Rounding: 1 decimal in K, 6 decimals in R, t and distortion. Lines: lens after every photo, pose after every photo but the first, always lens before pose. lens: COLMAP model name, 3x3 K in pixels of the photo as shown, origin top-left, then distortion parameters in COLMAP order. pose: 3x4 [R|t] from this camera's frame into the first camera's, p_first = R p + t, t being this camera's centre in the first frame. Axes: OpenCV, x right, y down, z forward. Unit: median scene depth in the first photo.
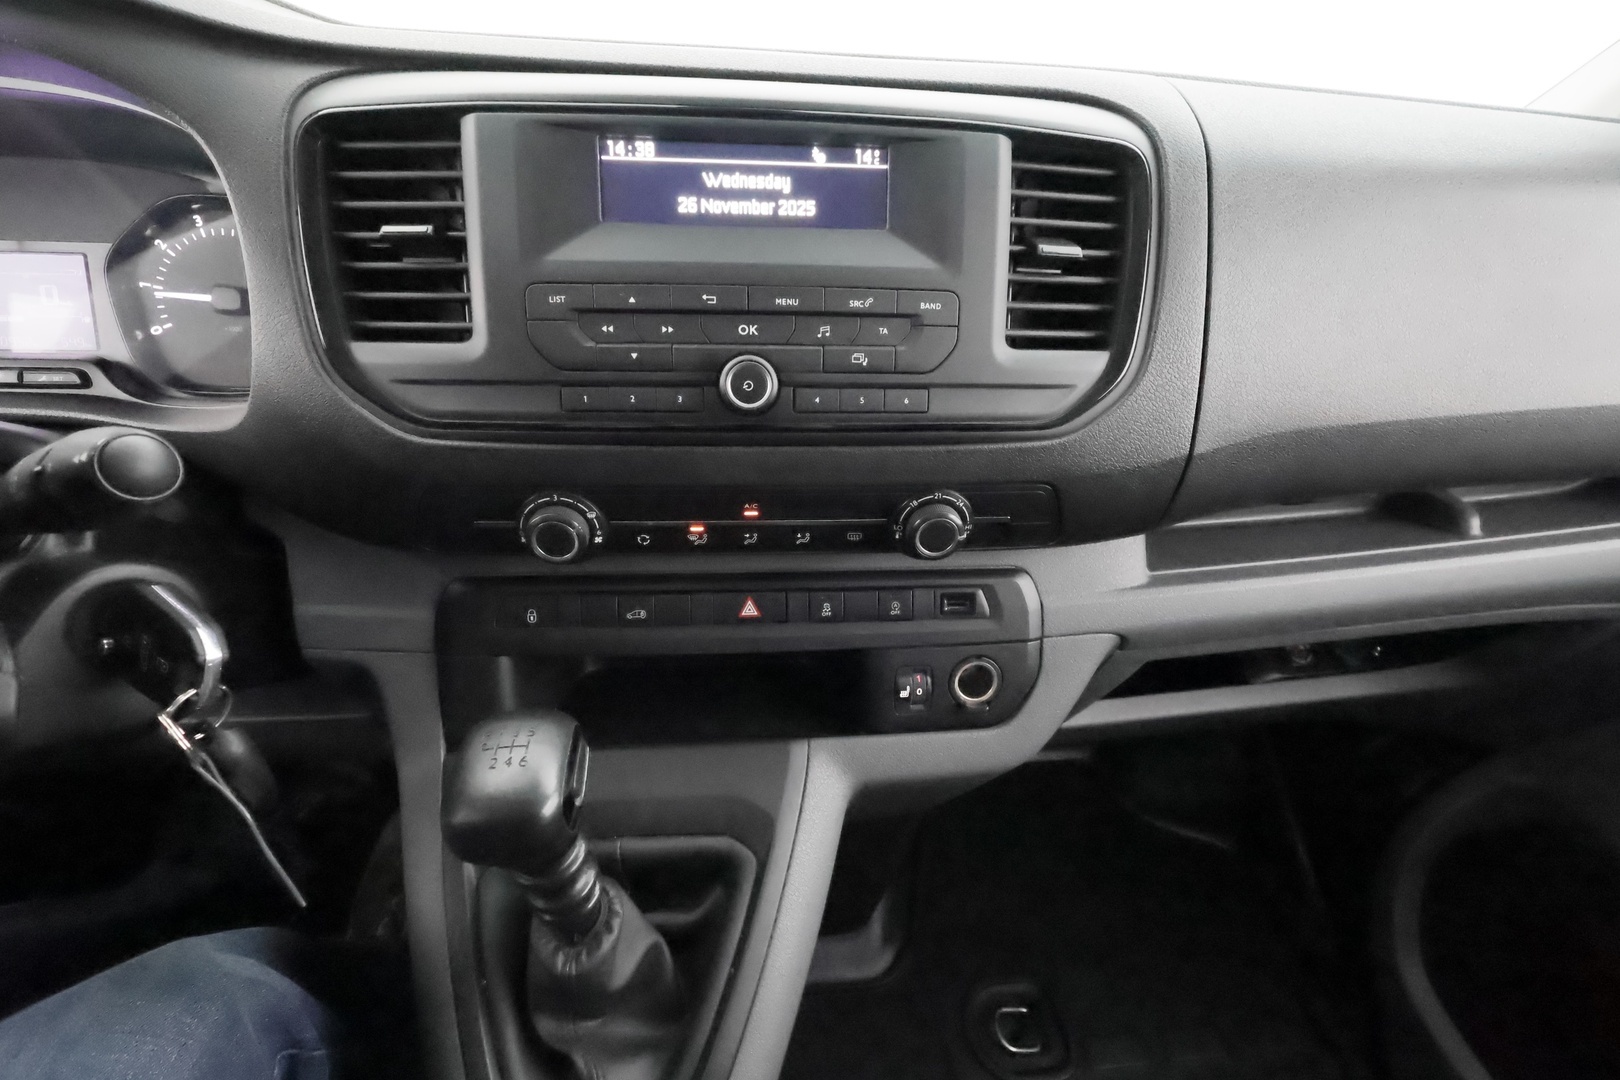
lens RADIAL K [[800.2, 0, 827.2], [0, 800.2, 547.7], [0, 0, 1]] dist [-0.037012, -0.000316]
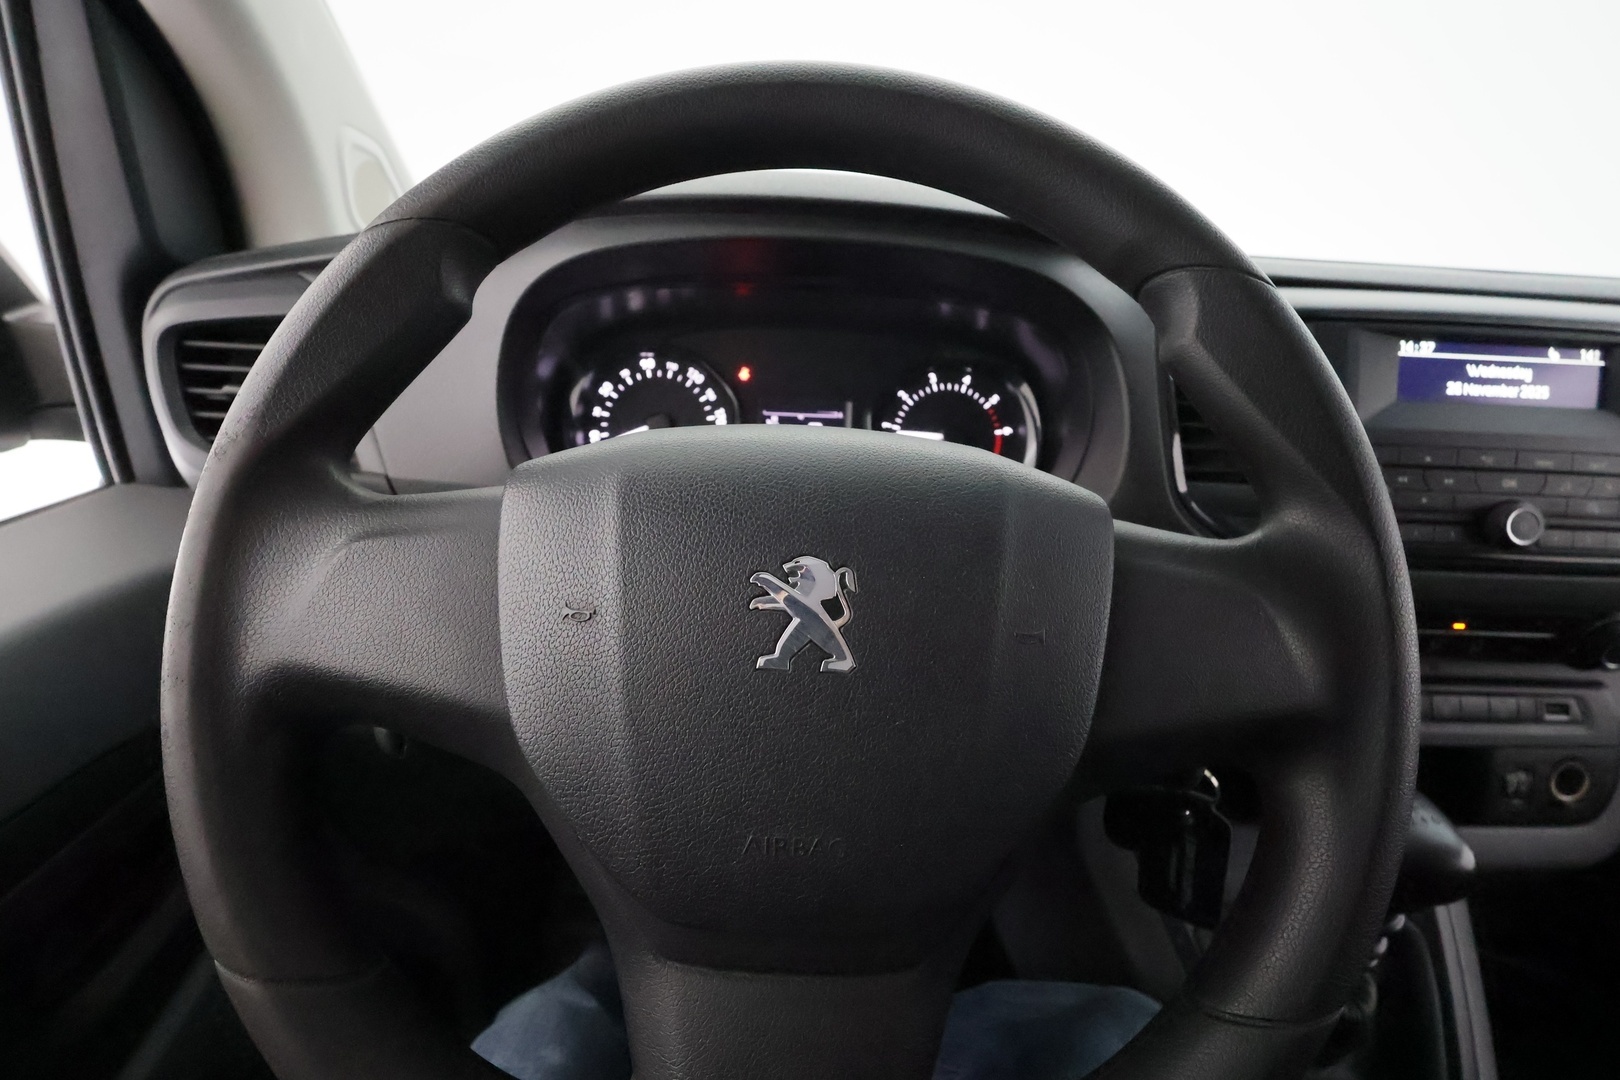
lens RADIAL K [[747.0, 0, 810.0], [0, 747.0, 540.0], [0, 0, 1]] dist [-0.003537, 0.000503]
pose [[0.996686, 0.035498, -0.073197, -1.057281], [-0.046267, 0.987431, -0.151126, 0.047384], [0.066912, 0.154012, 0.985801, -0.230175]]
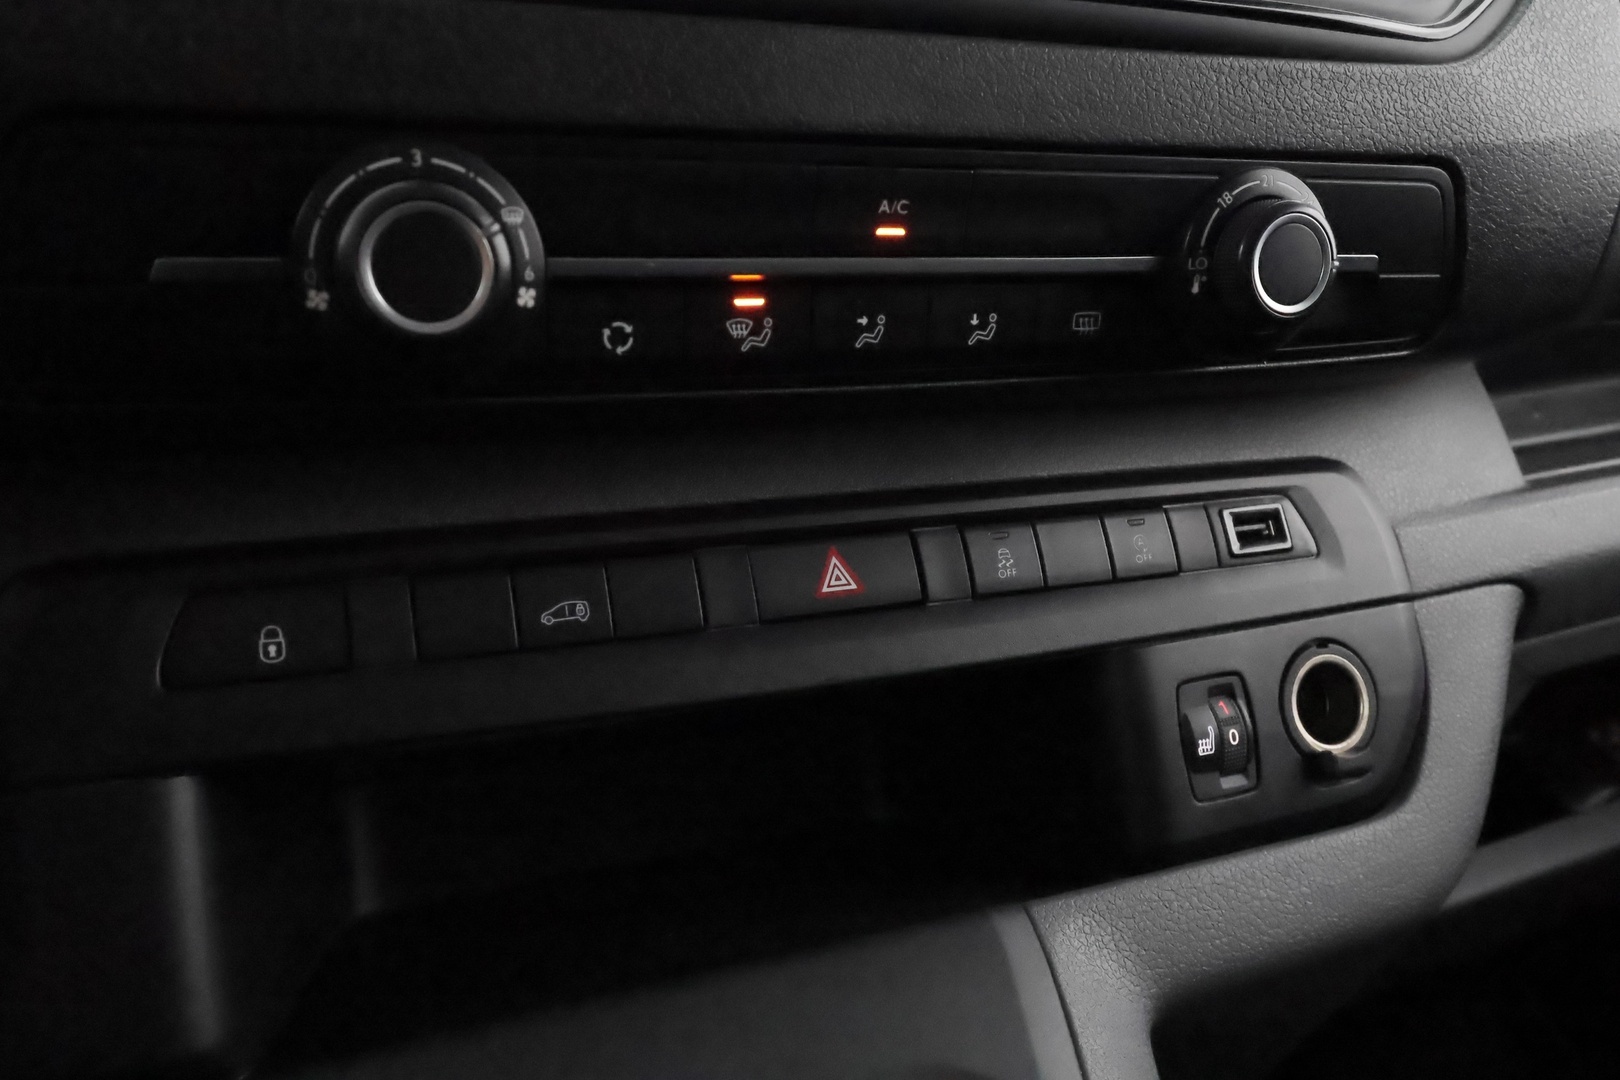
lens RADIAL K [[1304.6, 0, 810.0], [0, 1304.6, 540.0], [0, 0, 1]] dist [-0.013924, -0.000854]
pose [[0.952378, -0.111328, 0.283869, -0.355400], [0.199907, 0.930943, -0.305585, 0.310907], [-0.230246, 0.347780, 0.908865, 0.480191]]
